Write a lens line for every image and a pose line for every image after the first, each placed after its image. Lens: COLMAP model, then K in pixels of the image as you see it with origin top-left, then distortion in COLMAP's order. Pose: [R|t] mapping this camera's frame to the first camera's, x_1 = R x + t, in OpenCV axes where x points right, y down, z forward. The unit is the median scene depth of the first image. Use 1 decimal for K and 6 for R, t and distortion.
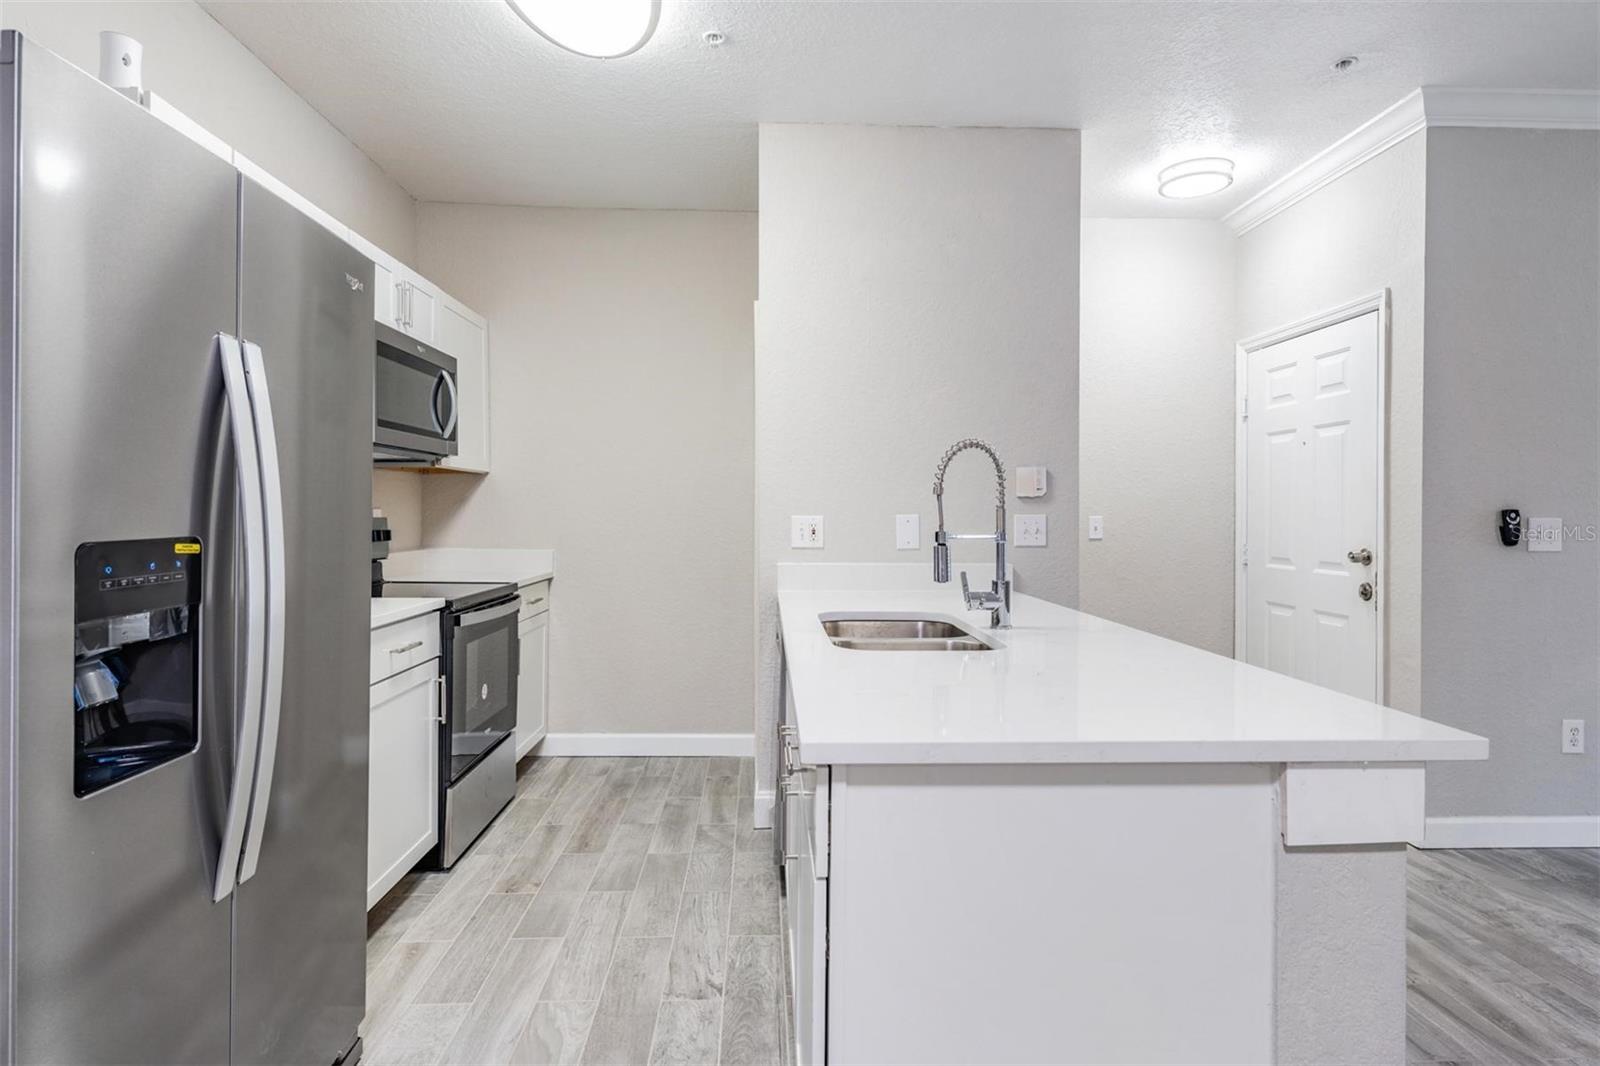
lens RADIAL K [[844.0, 0, 798.8], [0, 844.0, 514.8], [0, 0, 1]] dist [0.001830, -0.000116]
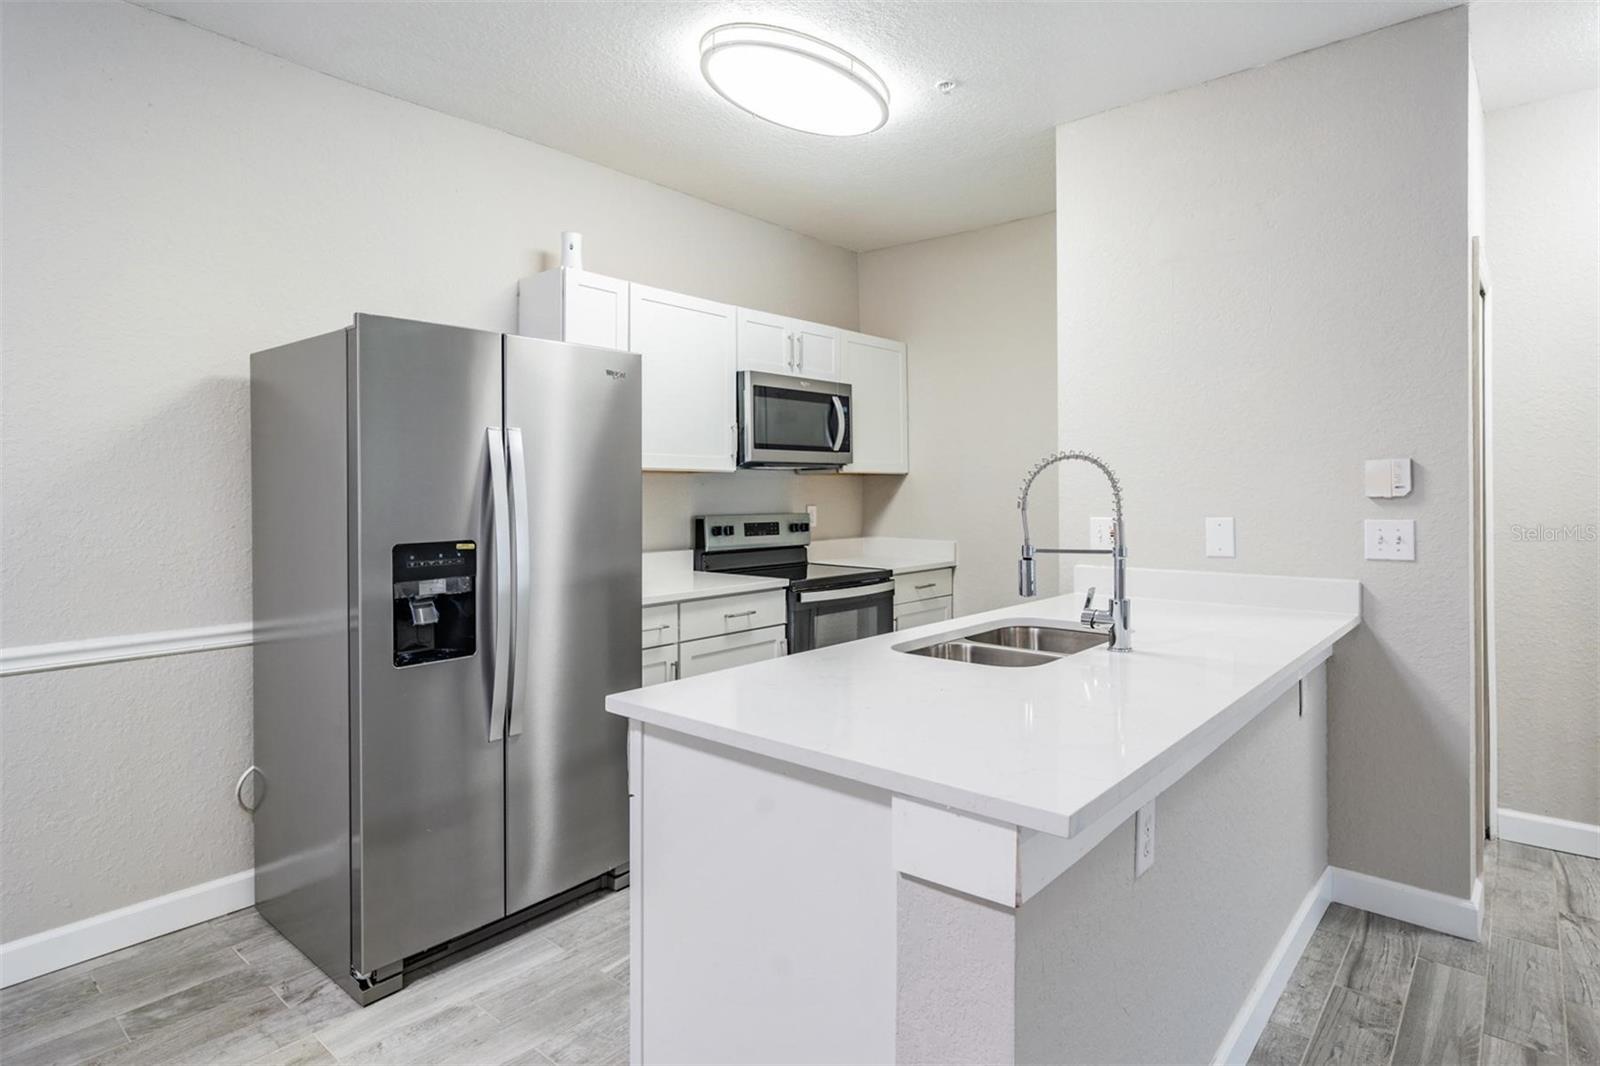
lens RADIAL K [[855.2, 0, 800.5], [0, 855.2, 488.8], [0, 0, 1]] dist [0.000688, -0.000179]
pose [[0.726594, -0.009341, -0.687004, 0.427265], [0.005943, 0.999956, -0.007310, -0.026500], [0.687042, 0.001229, 0.726617, 0.049184]]
